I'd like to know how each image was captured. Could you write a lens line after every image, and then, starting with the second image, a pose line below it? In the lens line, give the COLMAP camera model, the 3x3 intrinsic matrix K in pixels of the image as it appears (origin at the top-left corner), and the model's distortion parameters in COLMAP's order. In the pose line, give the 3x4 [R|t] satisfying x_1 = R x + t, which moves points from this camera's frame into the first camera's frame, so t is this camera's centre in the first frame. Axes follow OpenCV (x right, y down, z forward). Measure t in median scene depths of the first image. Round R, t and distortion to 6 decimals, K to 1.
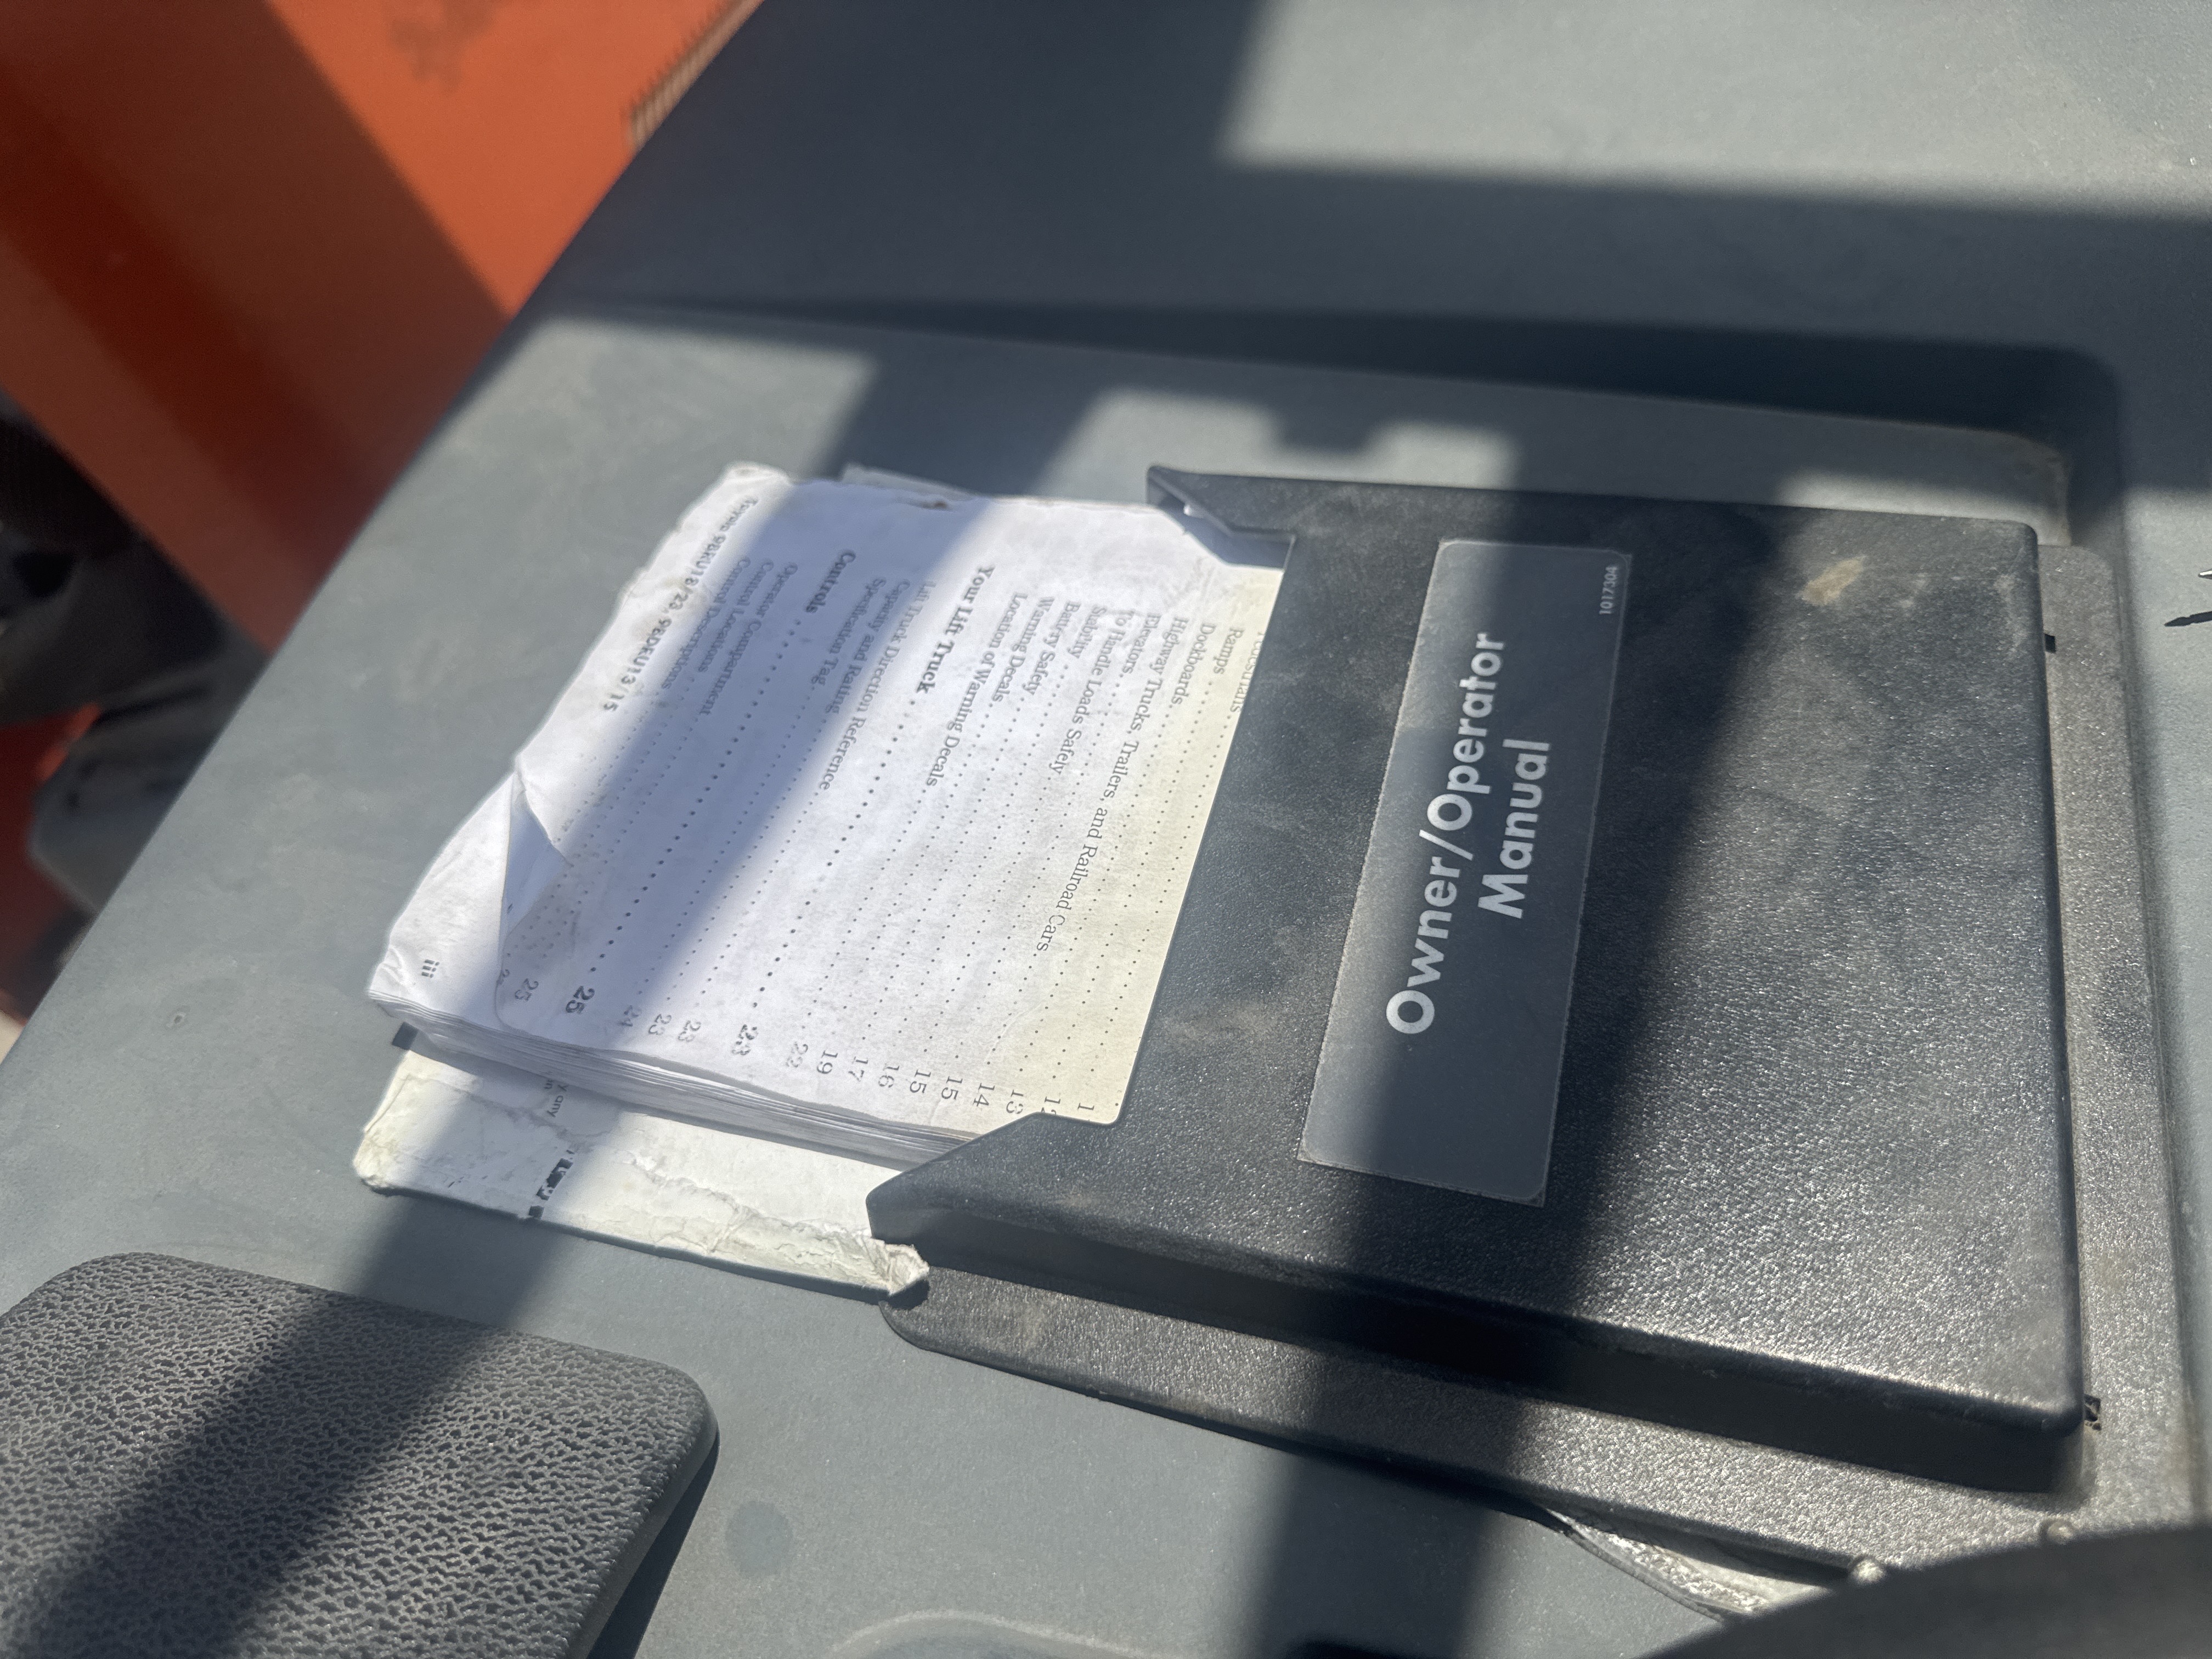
lens RADIAL K [[1591.9, 0, 1106.0], [0, 1591.9, 829.5], [0, 0, 1]] dist [0.139524, -0.198770]
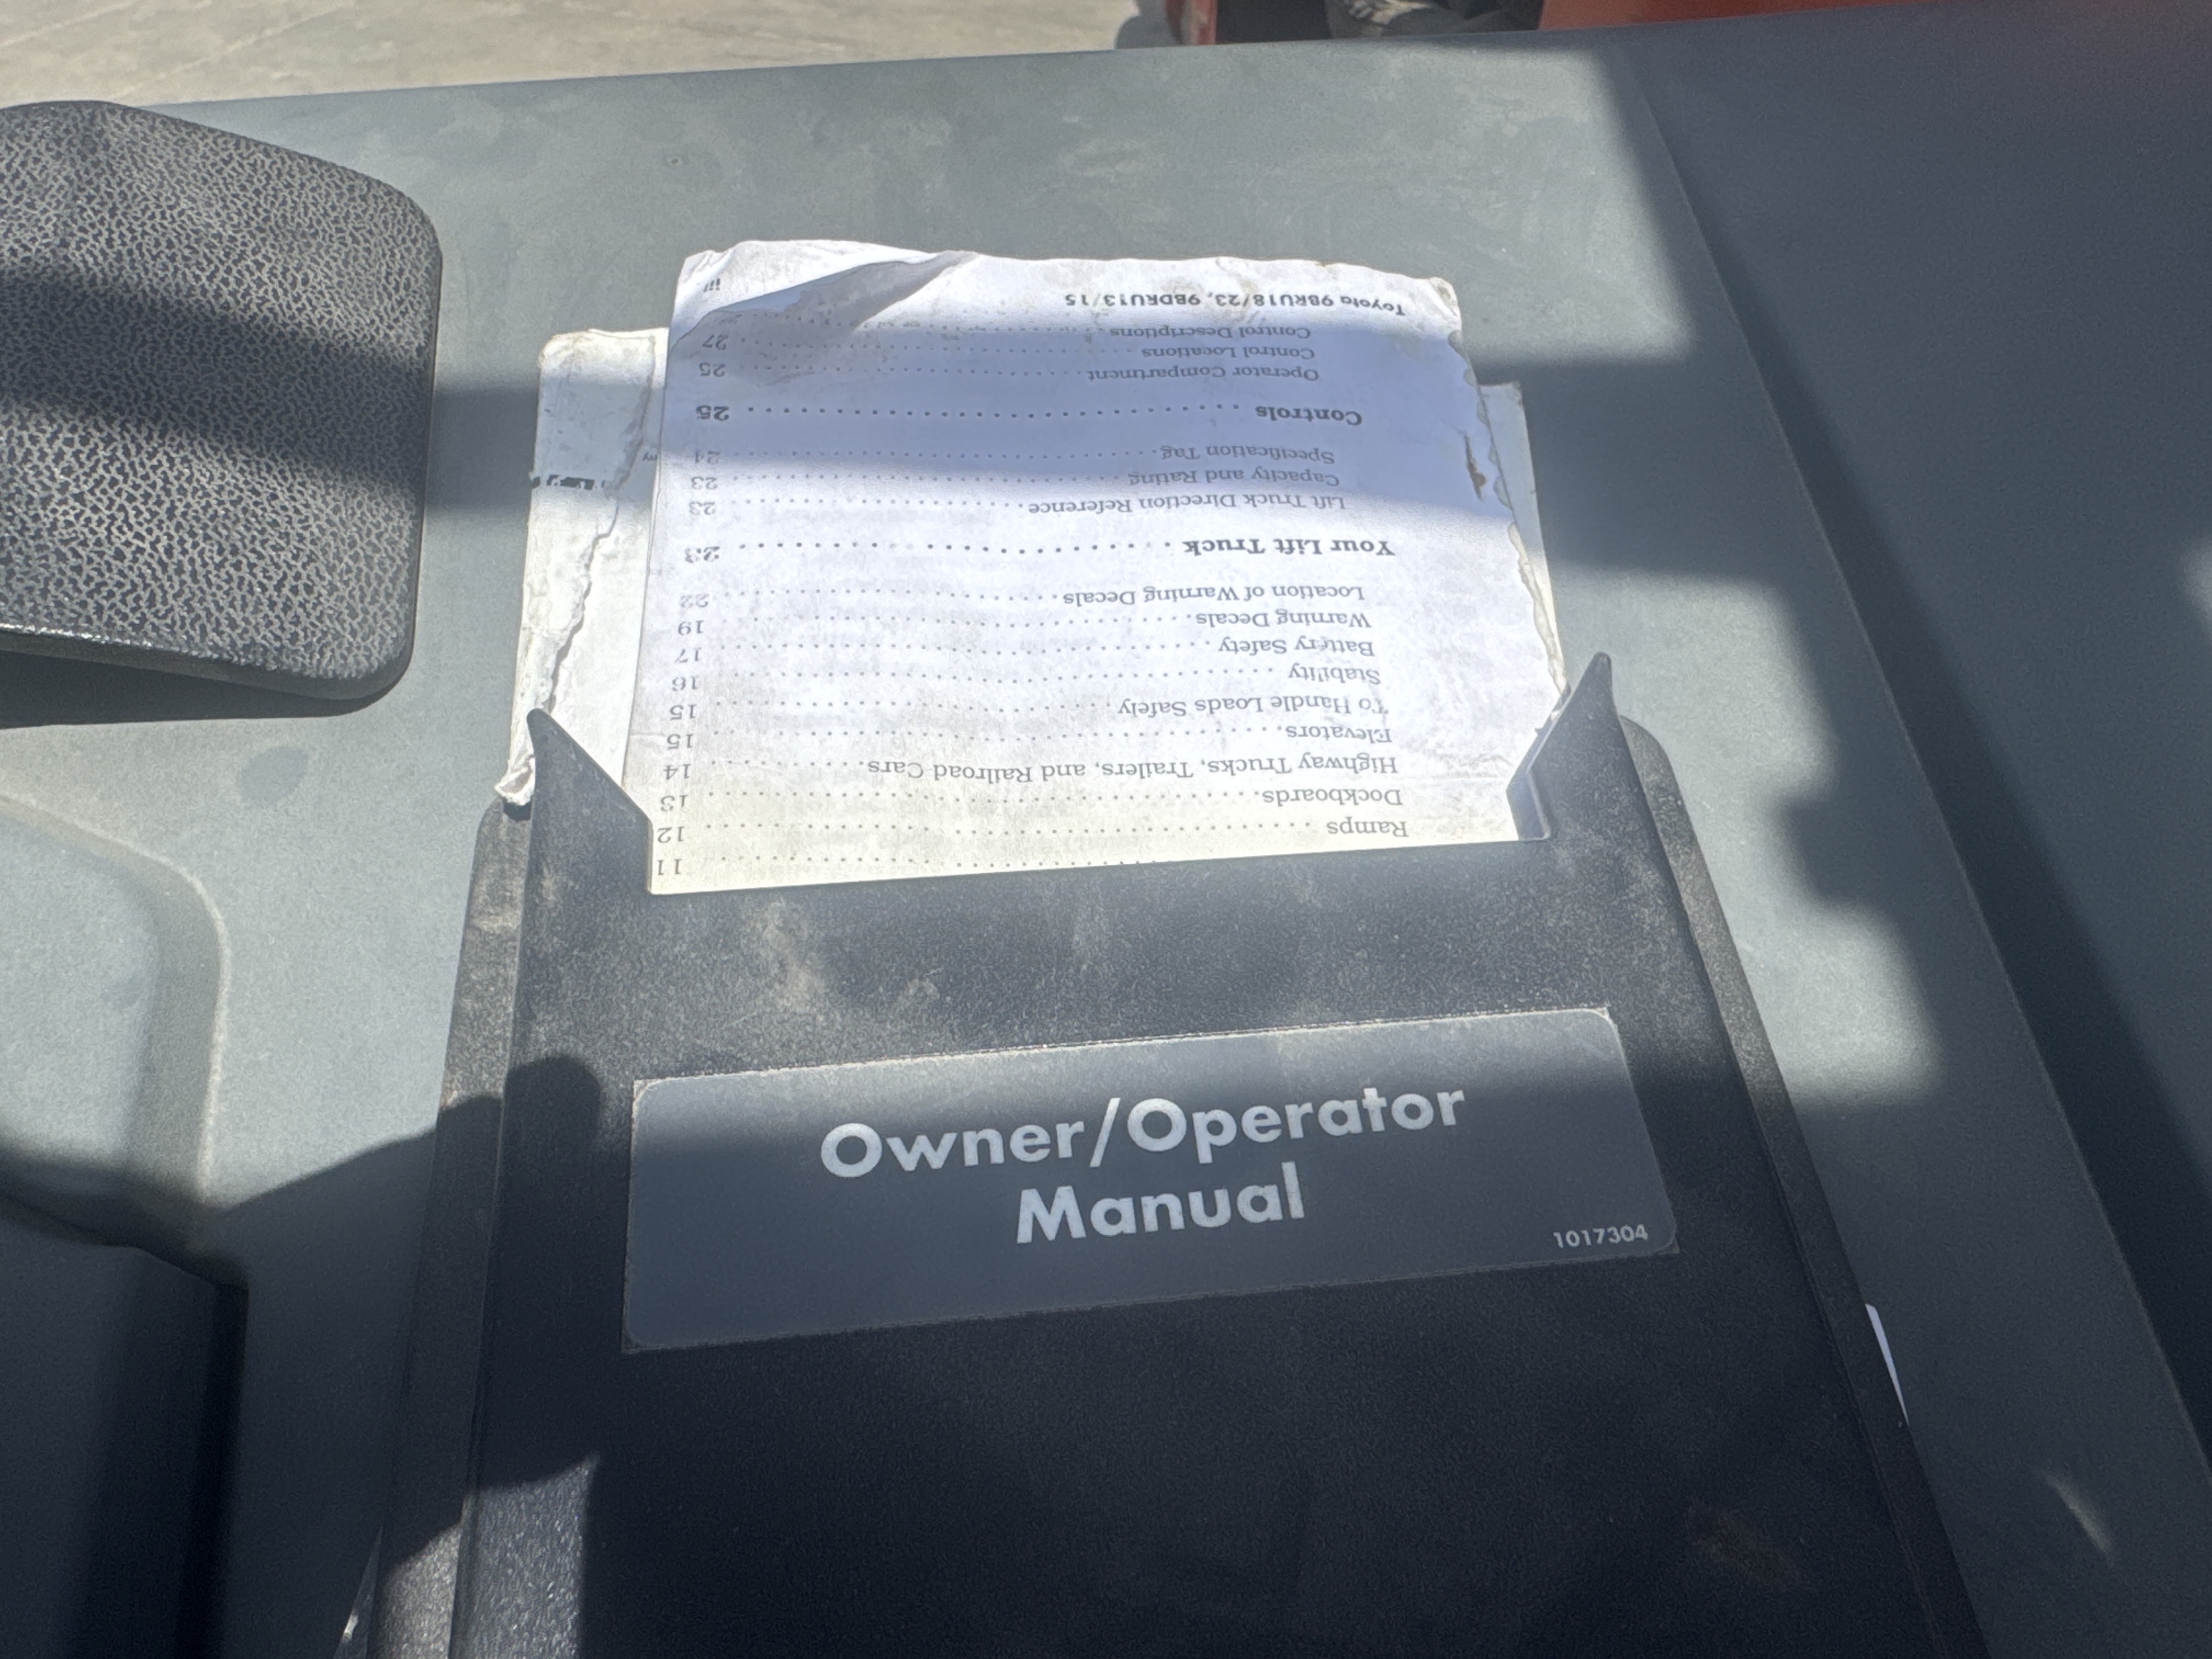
lens RADIAL K [[1558.6, 0, 1106.0], [0, 1558.6, 829.5], [0, 0, 1]] dist [-0.003429, 0.071727]
pose [[0.368440, 0.869030, -0.330210, 0.319424], [-0.804901, 0.475929, 0.354437, -0.316392], [0.465173, 0.135198, 0.874835, 0.294413]]
